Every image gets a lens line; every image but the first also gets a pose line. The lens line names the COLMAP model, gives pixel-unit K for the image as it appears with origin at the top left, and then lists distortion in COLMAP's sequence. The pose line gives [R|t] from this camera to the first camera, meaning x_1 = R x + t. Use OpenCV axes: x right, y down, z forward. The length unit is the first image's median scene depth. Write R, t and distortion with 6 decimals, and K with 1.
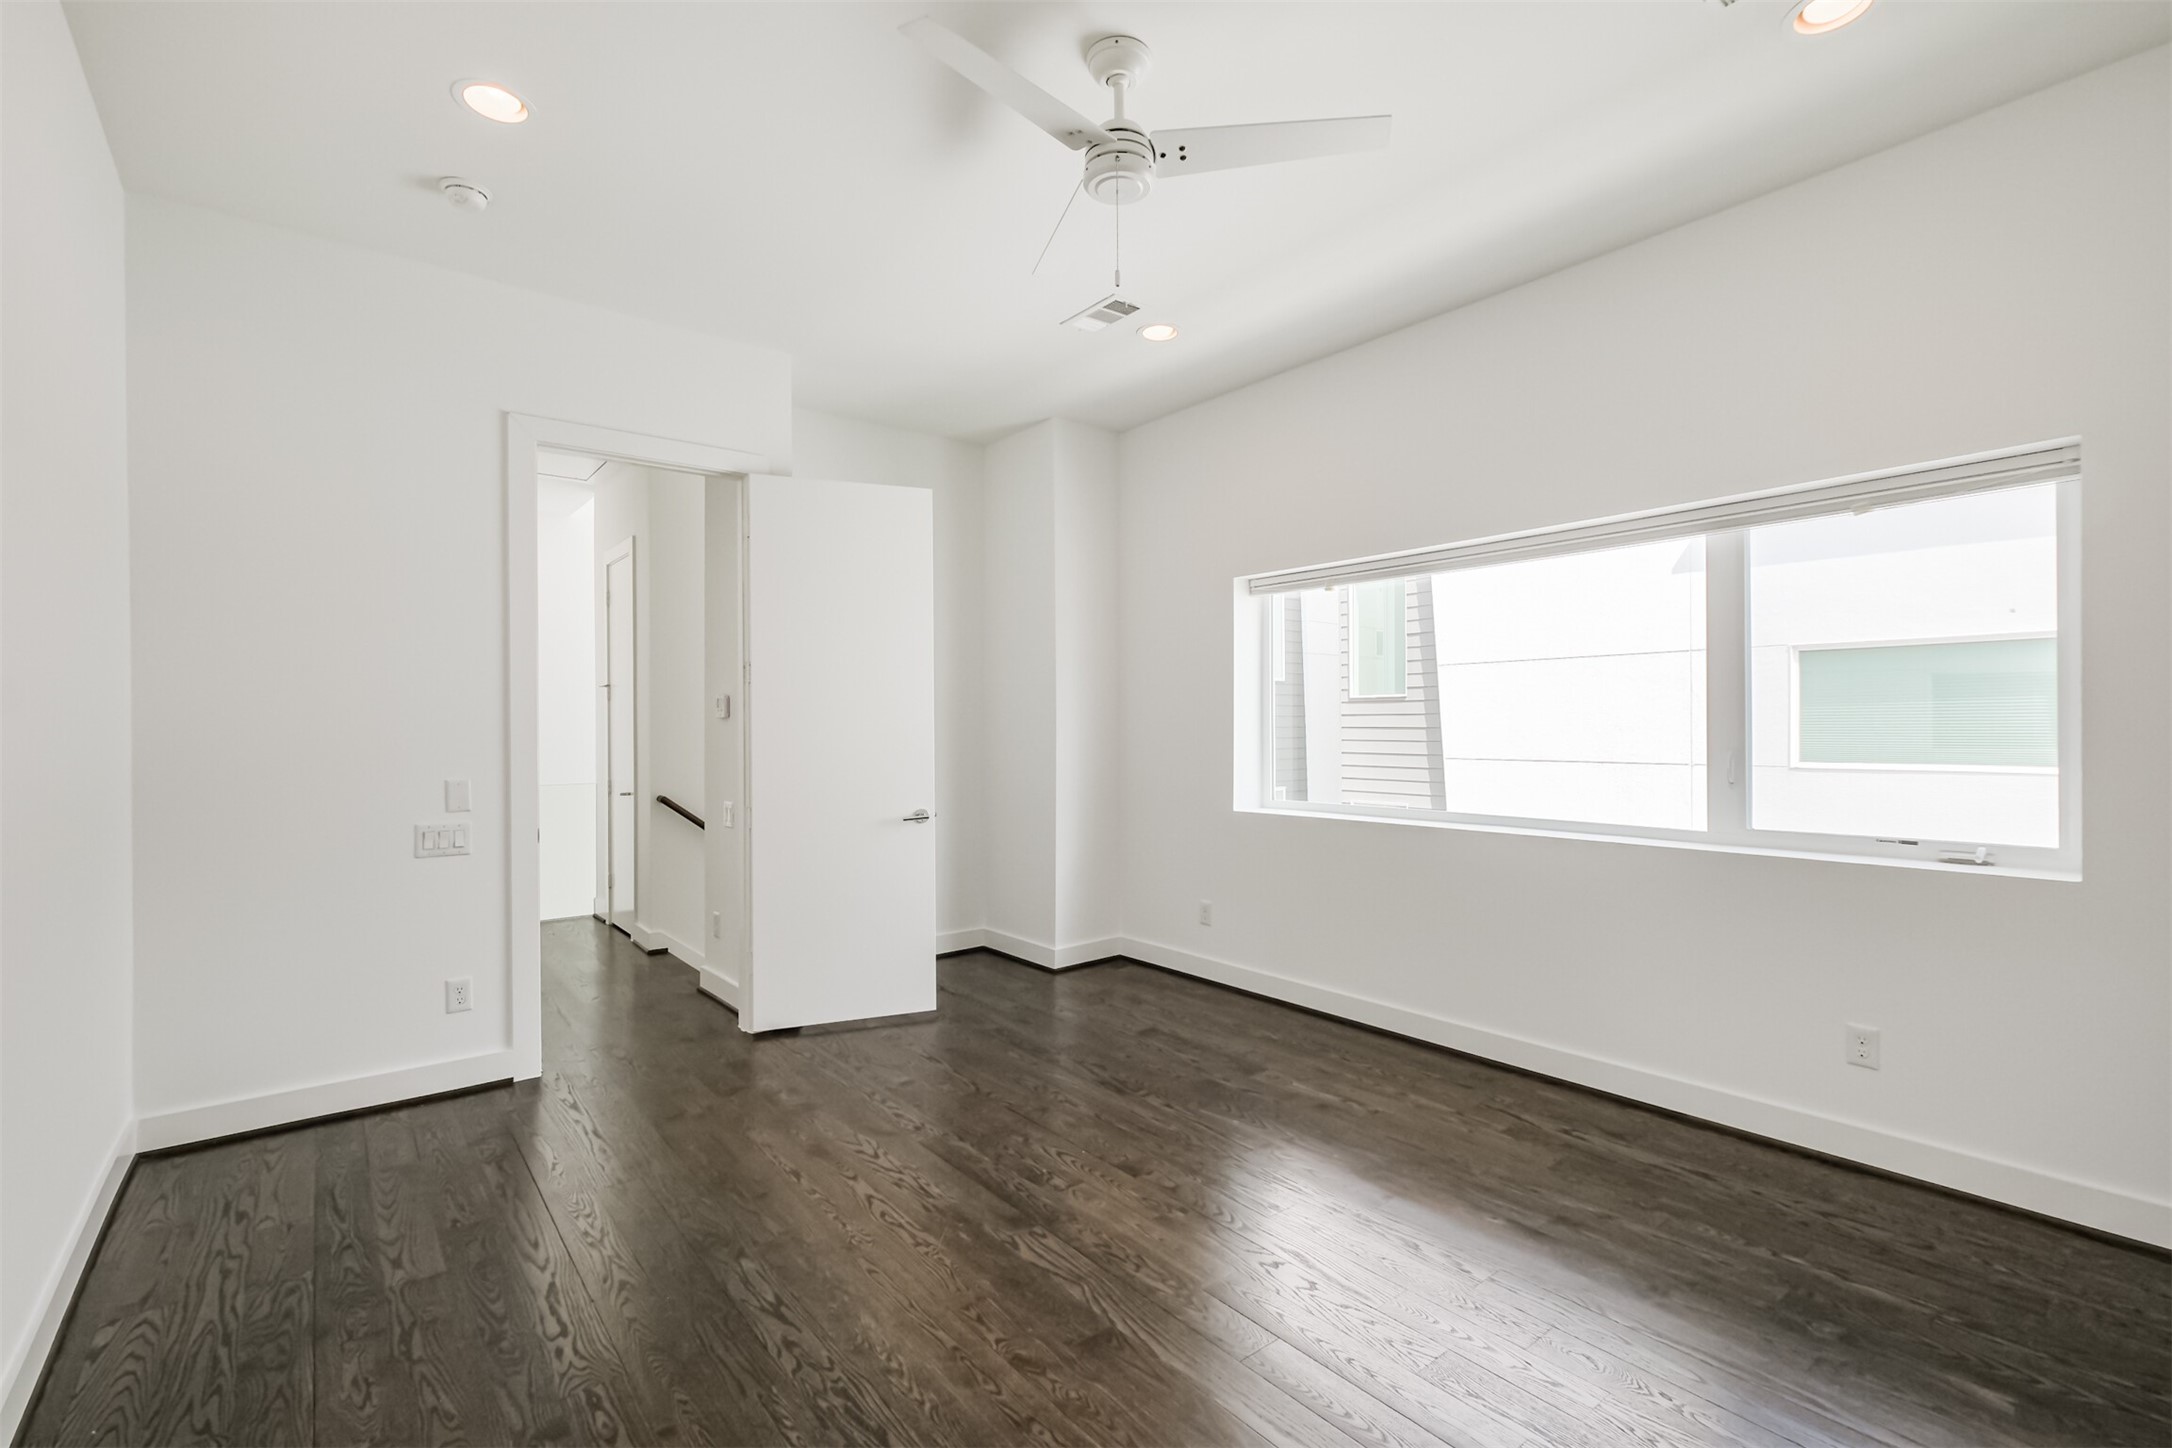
lens RADIAL K [[968.3, 0, 1093.7], [0, 968.3, 716.4], [0, 0, 1]] dist [0.010984, 0.000371]
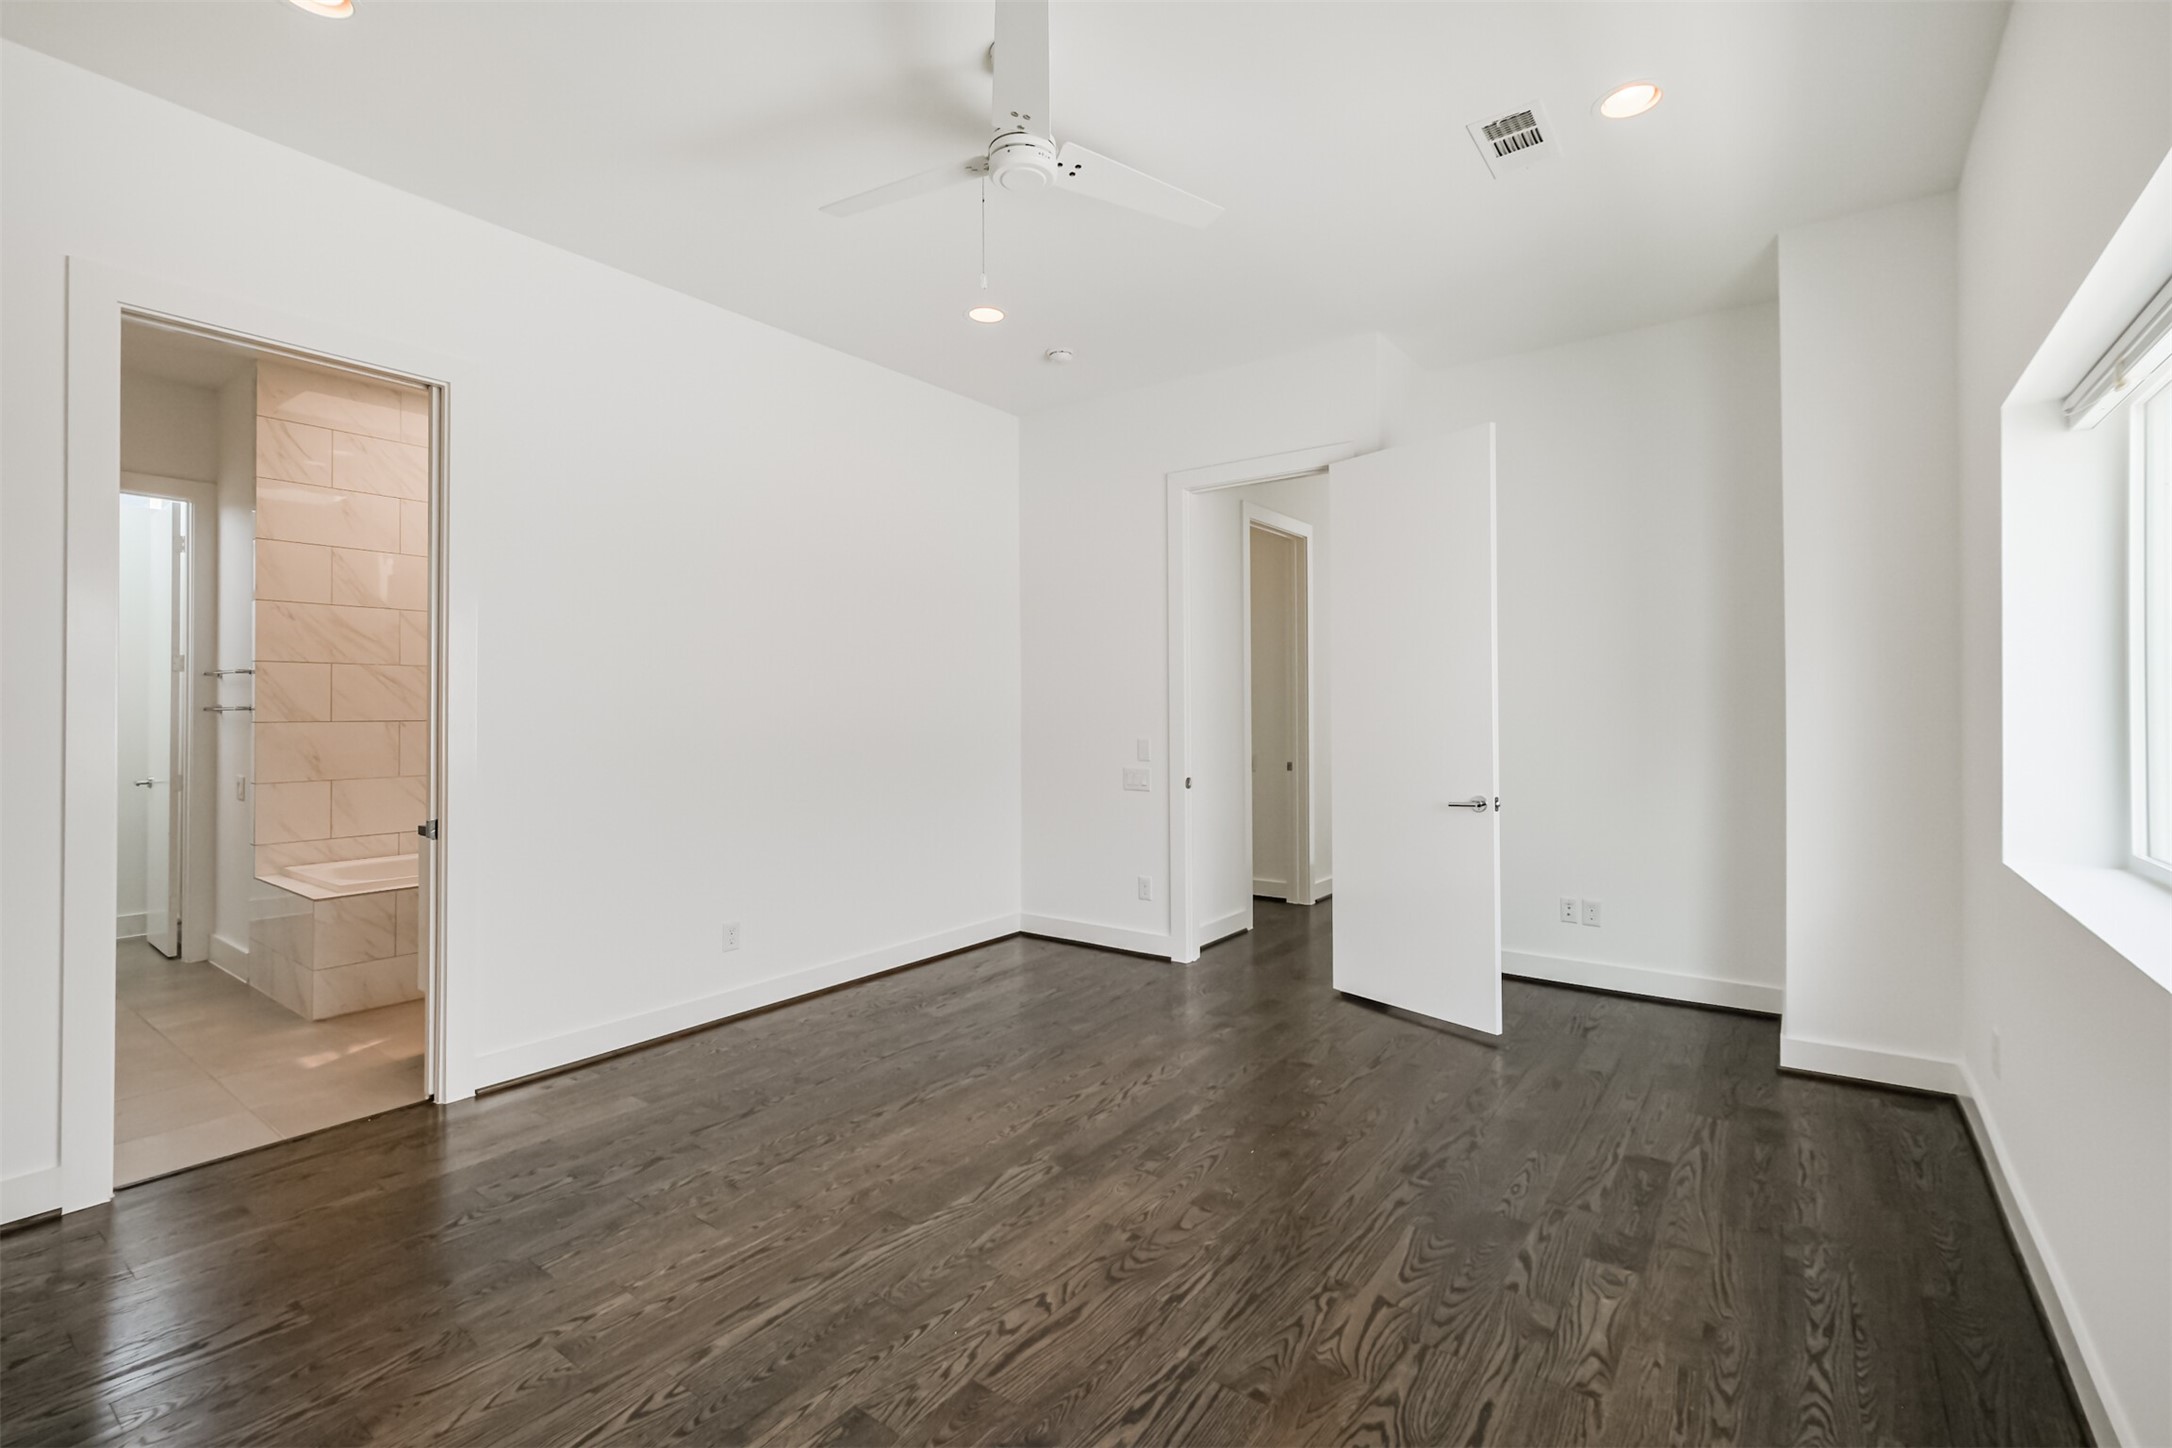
lens RADIAL K [[968.3, 0, 1093.7], [0, 968.3, 716.4], [0, 0, 1]] dist [0.010984, 0.000371]
pose [[0.252148, 0.008937, -0.967647, 0.817278], [0.012200, 0.999849, 0.012414, 0.013886], [0.967612, -0.014935, 0.252001, 0.646220]]
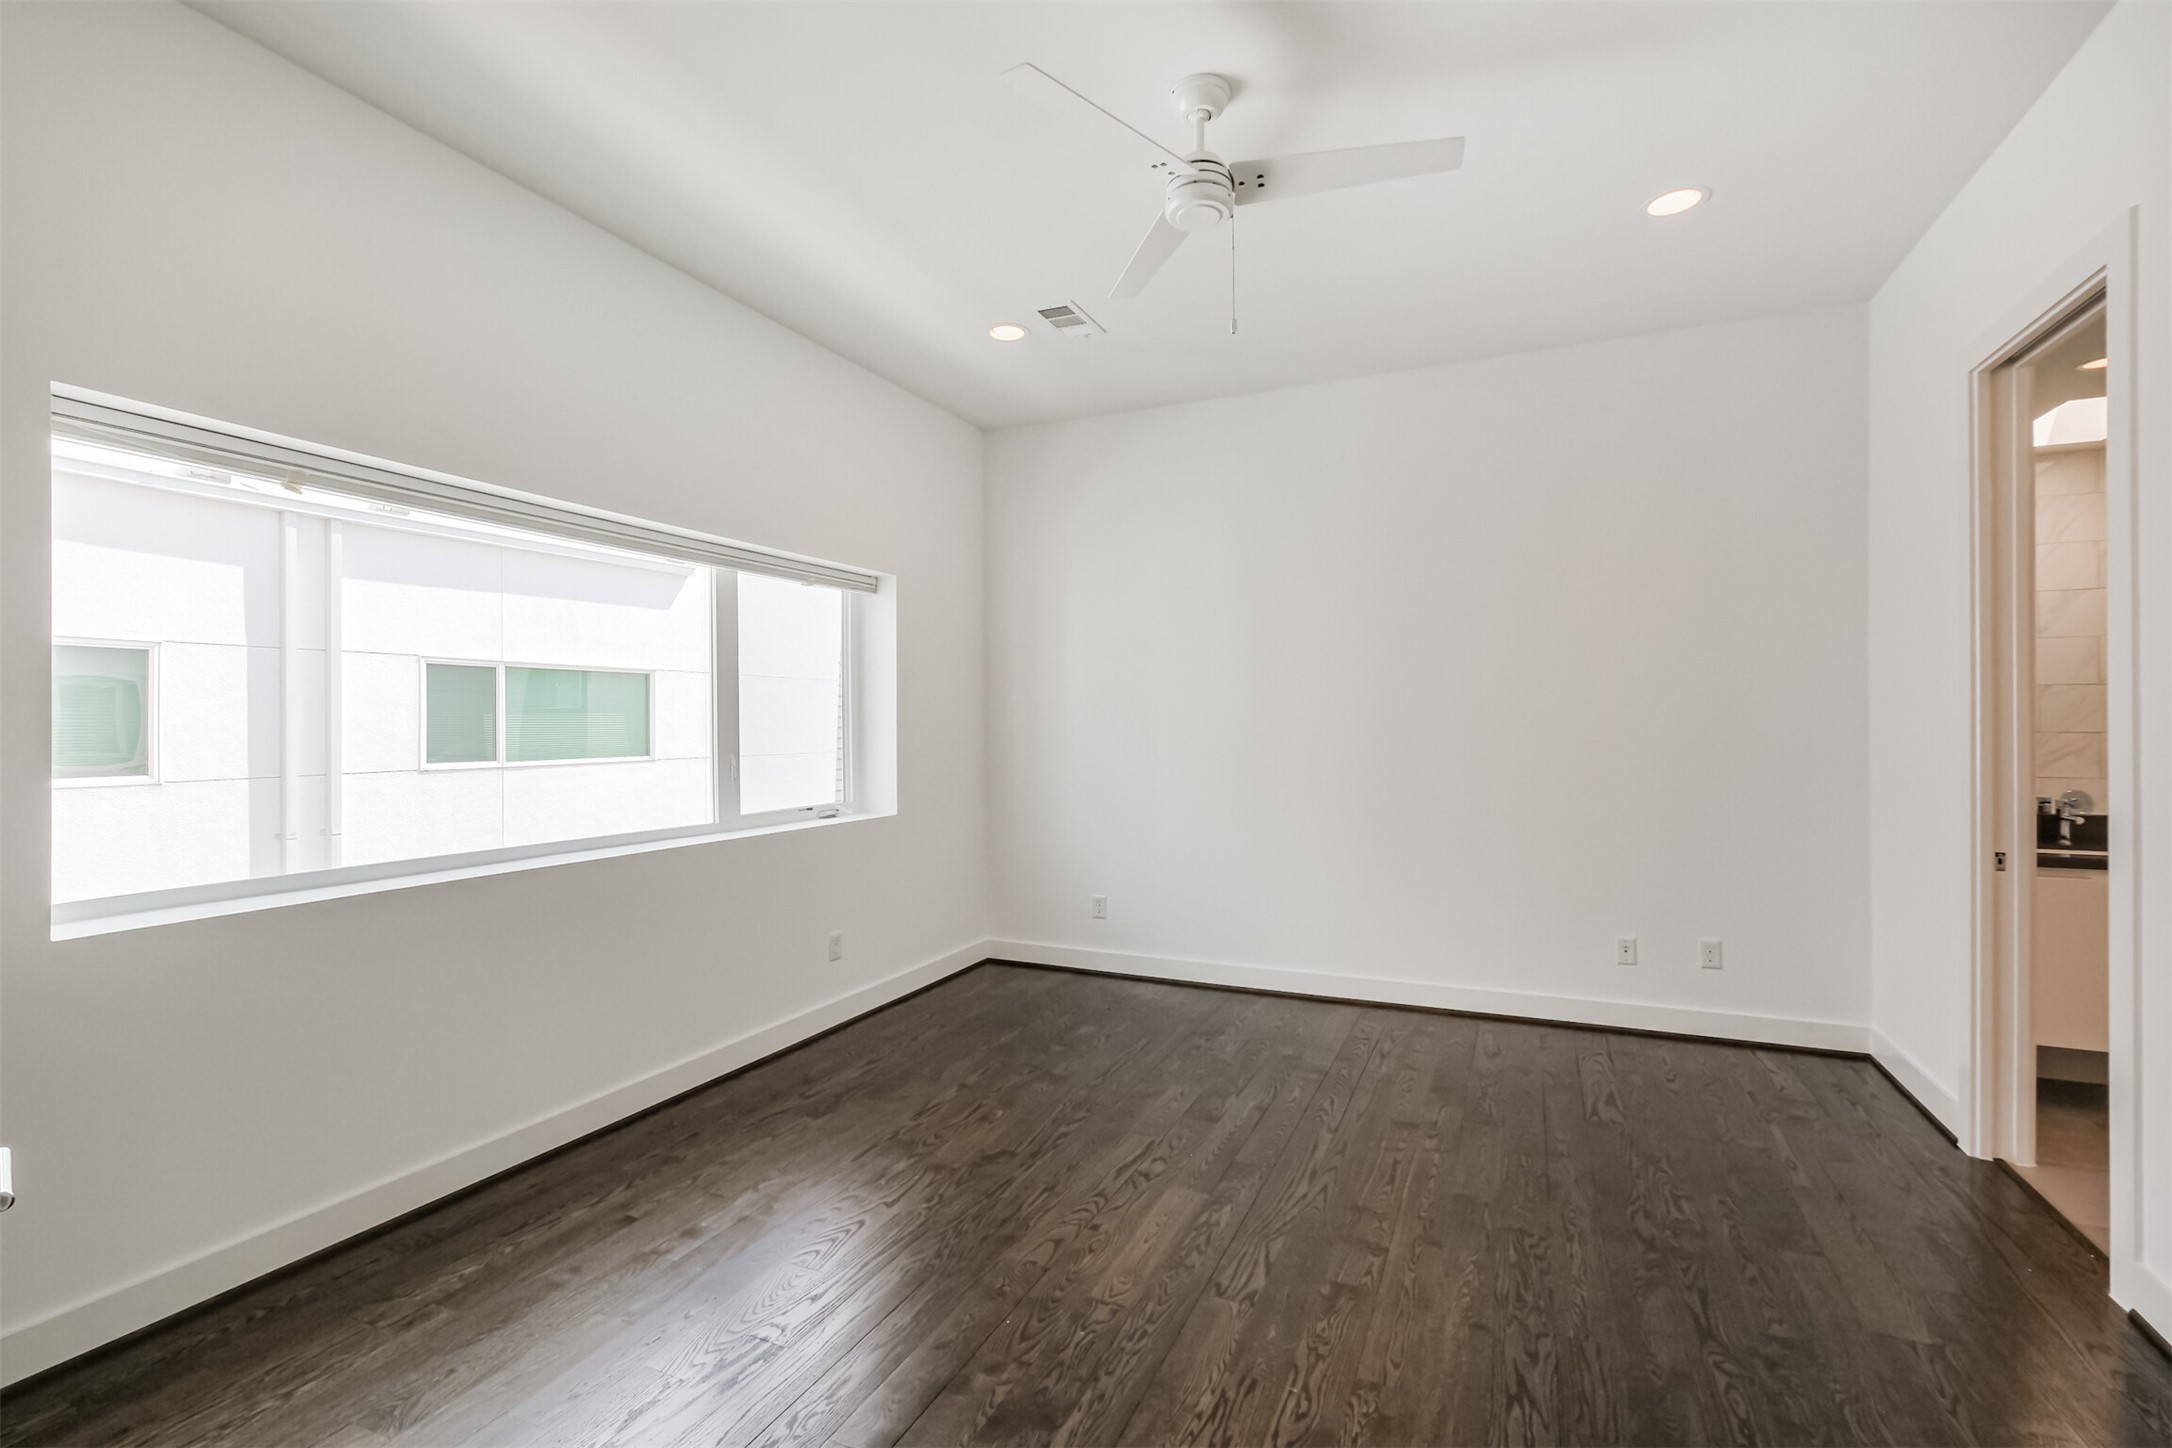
lens RADIAL K [[968.3, 0, 1093.7], [0, 968.3, 716.4], [0, 0, 1]] dist [0.010984, 0.000371]
pose [[-0.452733, 0.014346, 0.891531, -0.676883], [-0.004133, 0.999826, -0.018187, 0.012706], [-0.891636, -0.011919, -0.452595, 1.253380]]
